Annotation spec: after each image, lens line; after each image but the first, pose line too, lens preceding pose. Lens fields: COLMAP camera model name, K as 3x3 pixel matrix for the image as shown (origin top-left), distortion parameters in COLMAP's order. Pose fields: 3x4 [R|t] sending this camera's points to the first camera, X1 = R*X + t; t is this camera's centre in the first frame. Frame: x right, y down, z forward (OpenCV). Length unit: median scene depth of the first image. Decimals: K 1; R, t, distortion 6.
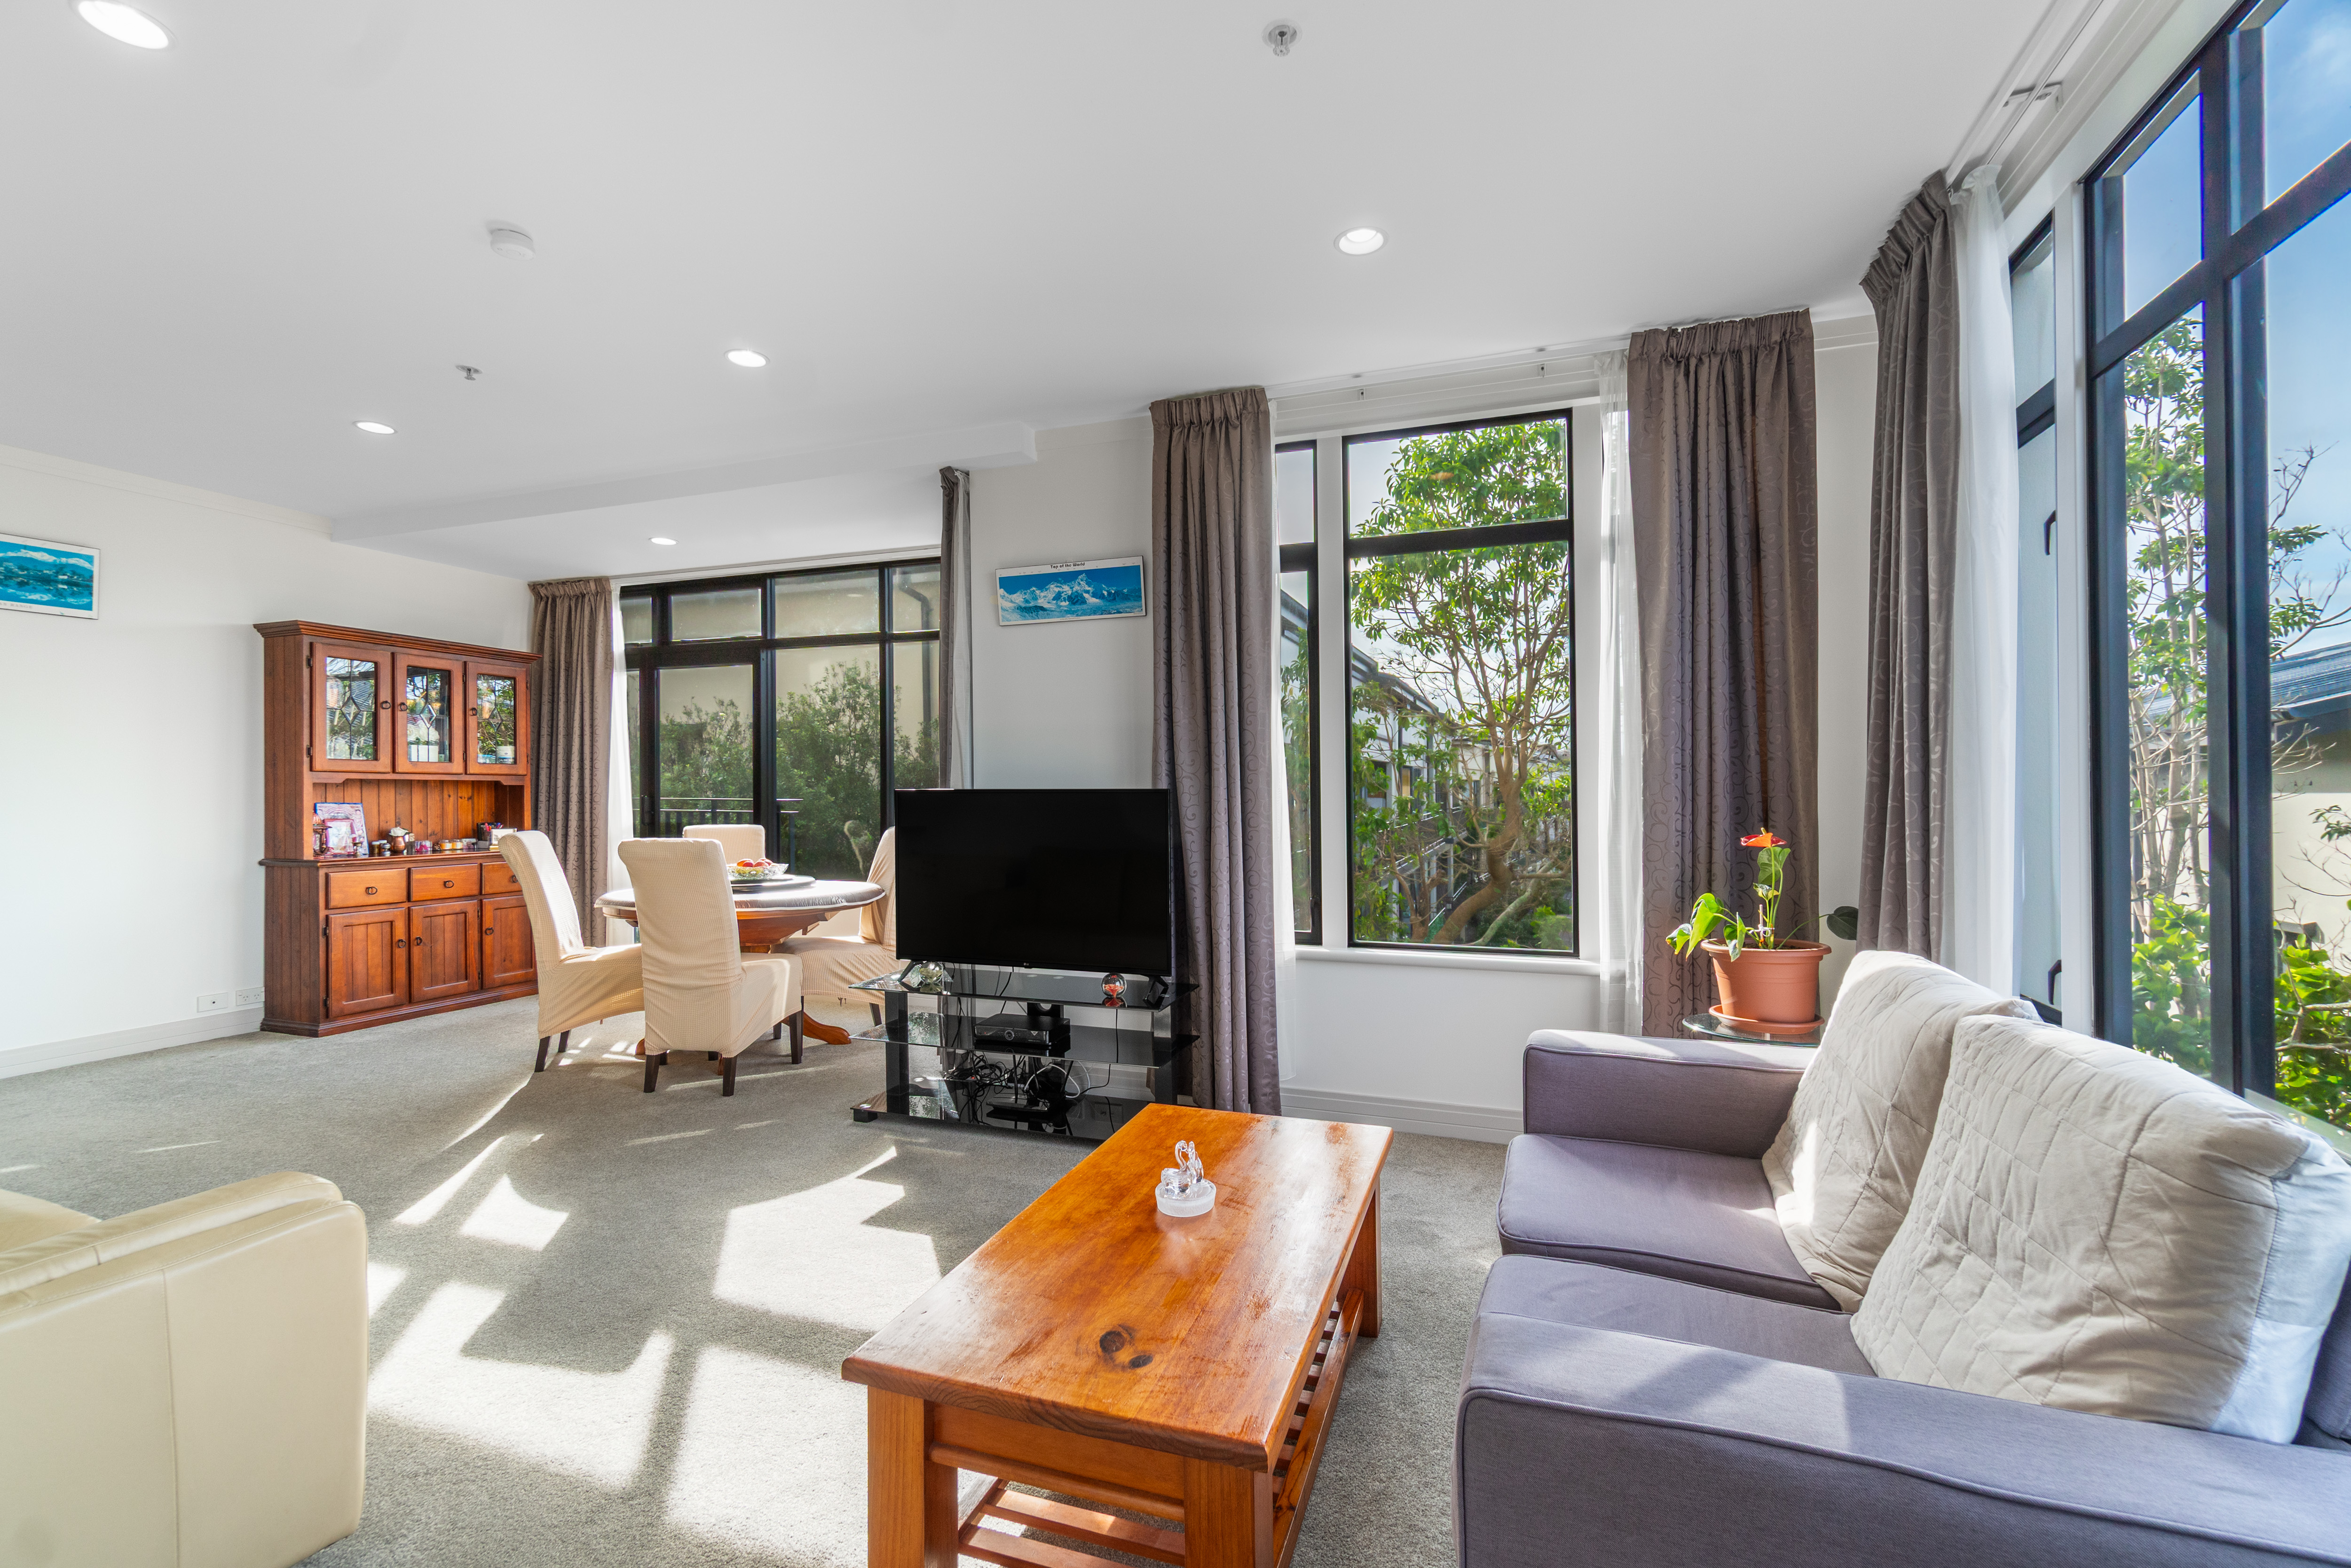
lens RADIAL K [[1013.7, 0, 1181.9], [0, 1013.7, 770.2], [0, 0, 1]] dist [-0.002056, -0.000425]
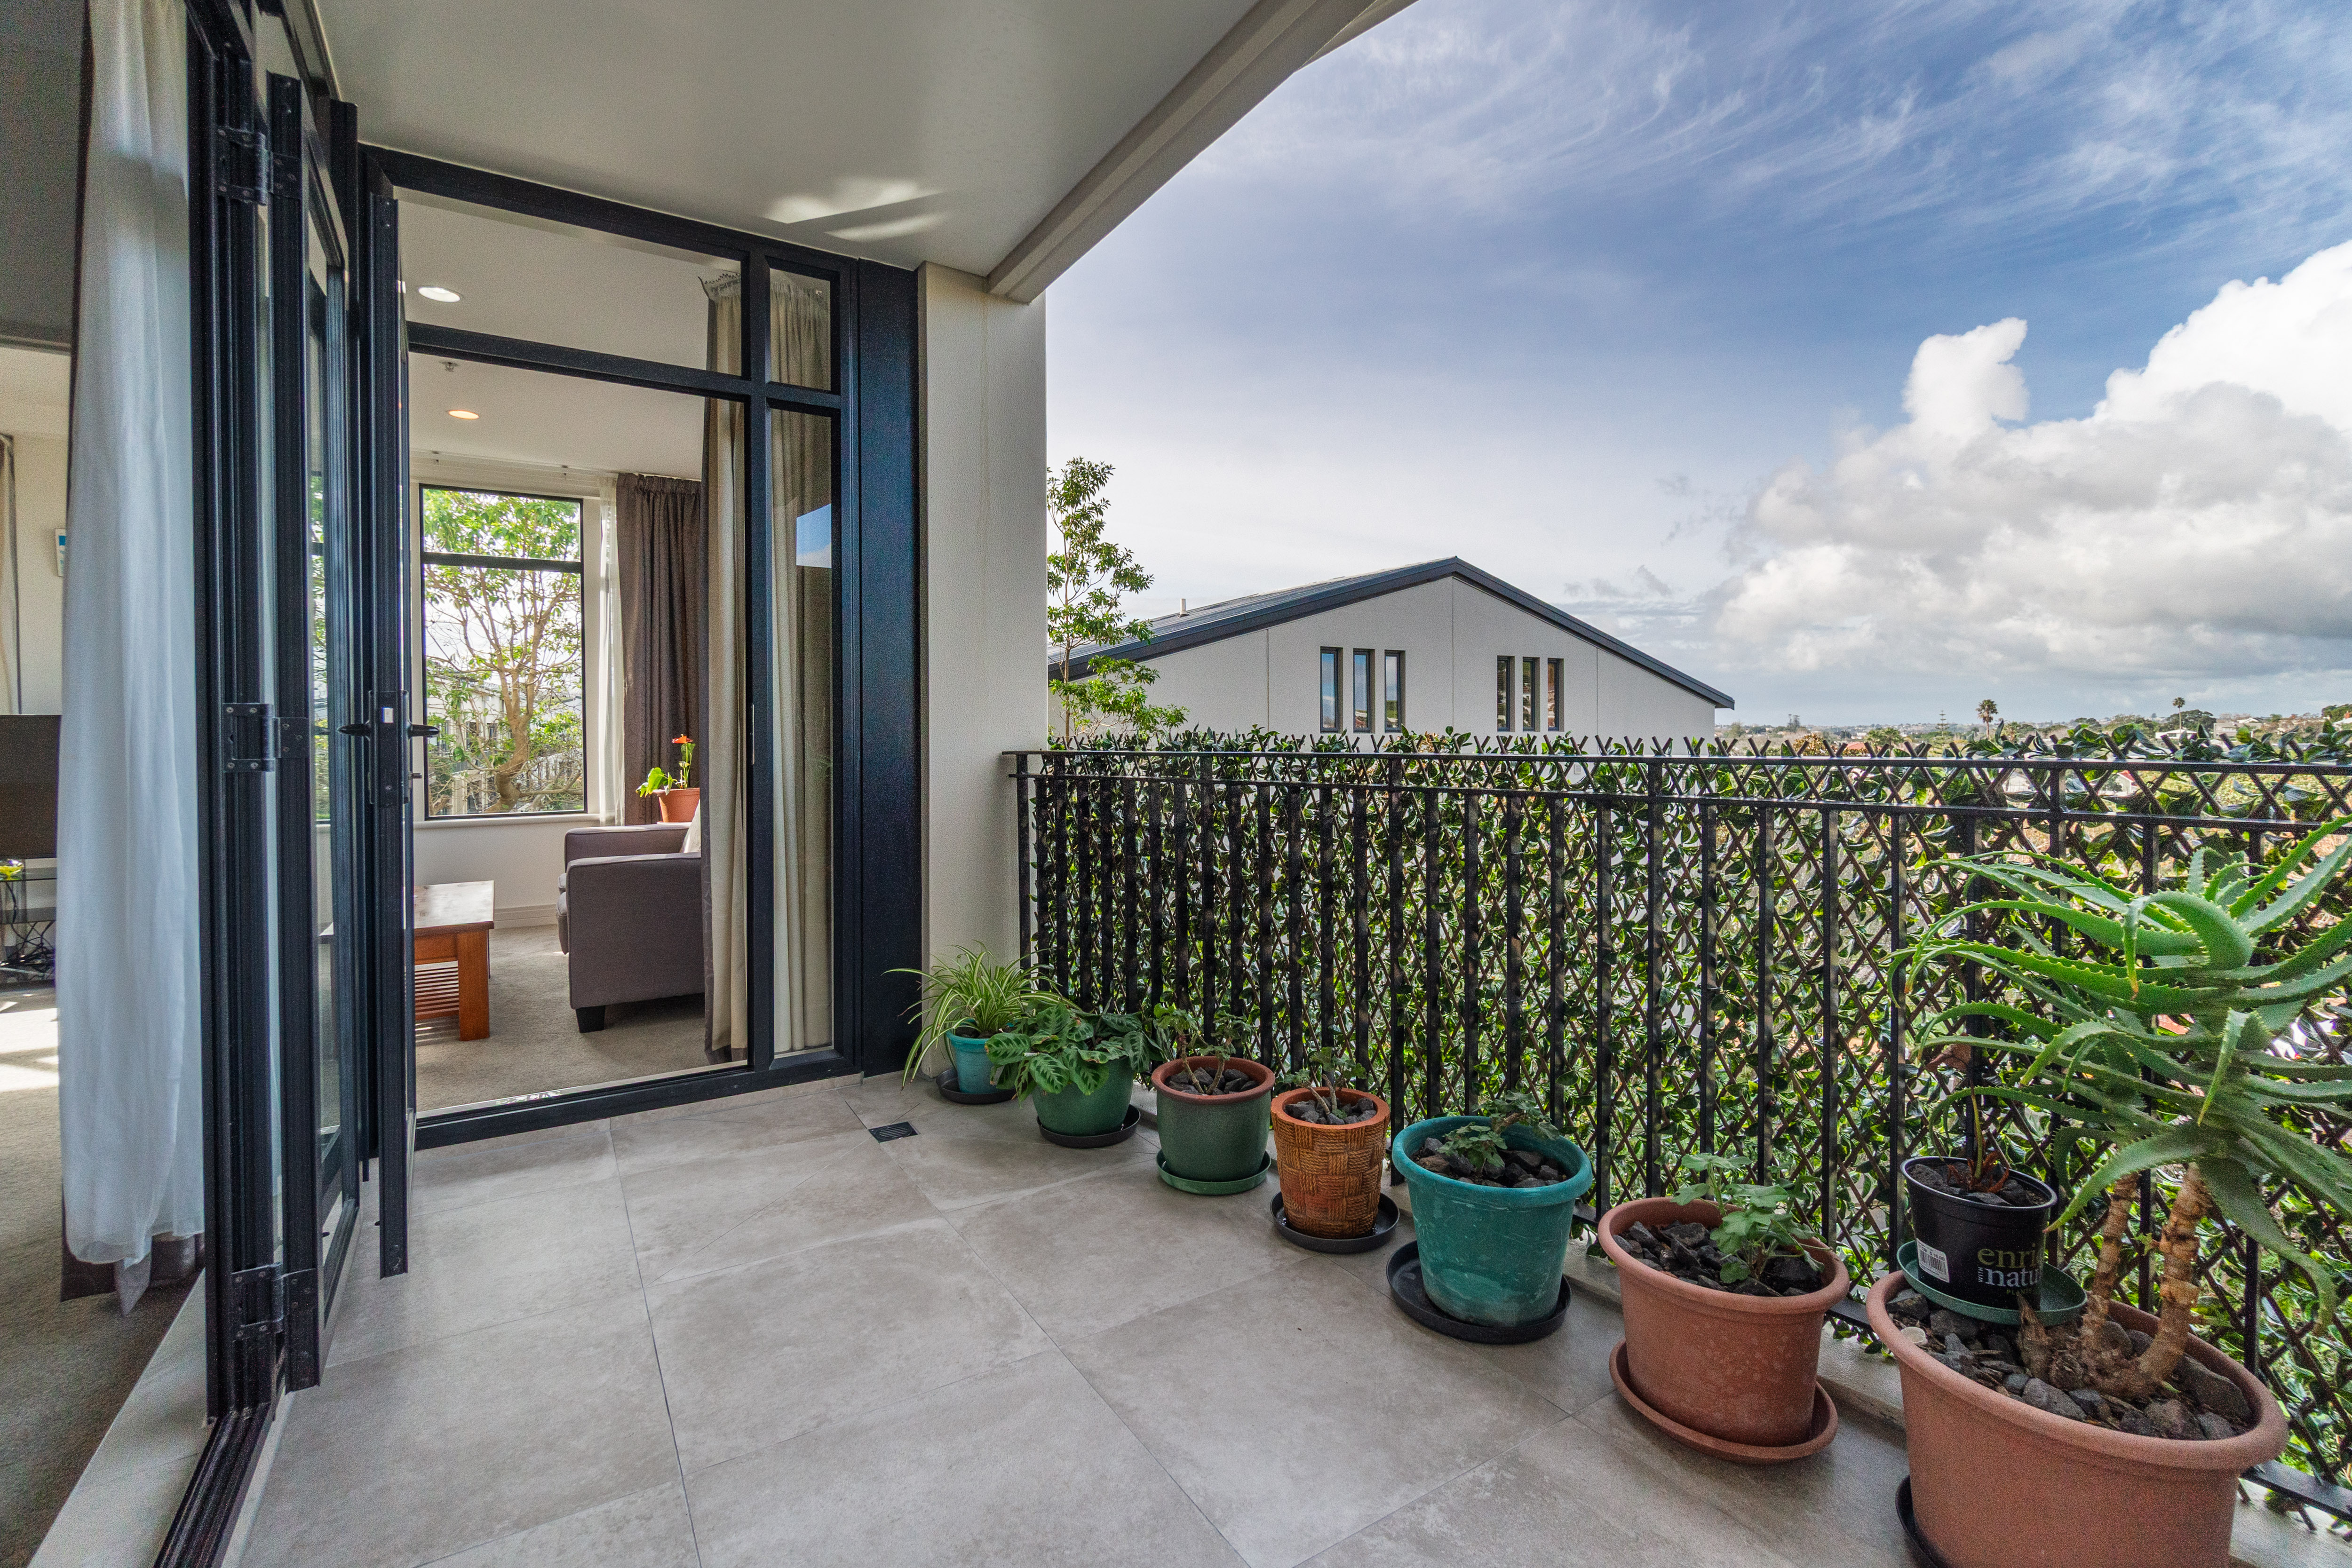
lens RADIAL K [[1022.2, 0, 1185.8], [0, 1022.2, 743.7], [0, 0, 1]] dist [0.000077, -0.000042]
pose [[0.605880, -0.010721, 0.795484, -0.408160], [-0.013810, 0.999617, 0.023990, 0.009000], [-0.795437, -0.025521, 0.605499, -0.943642]]
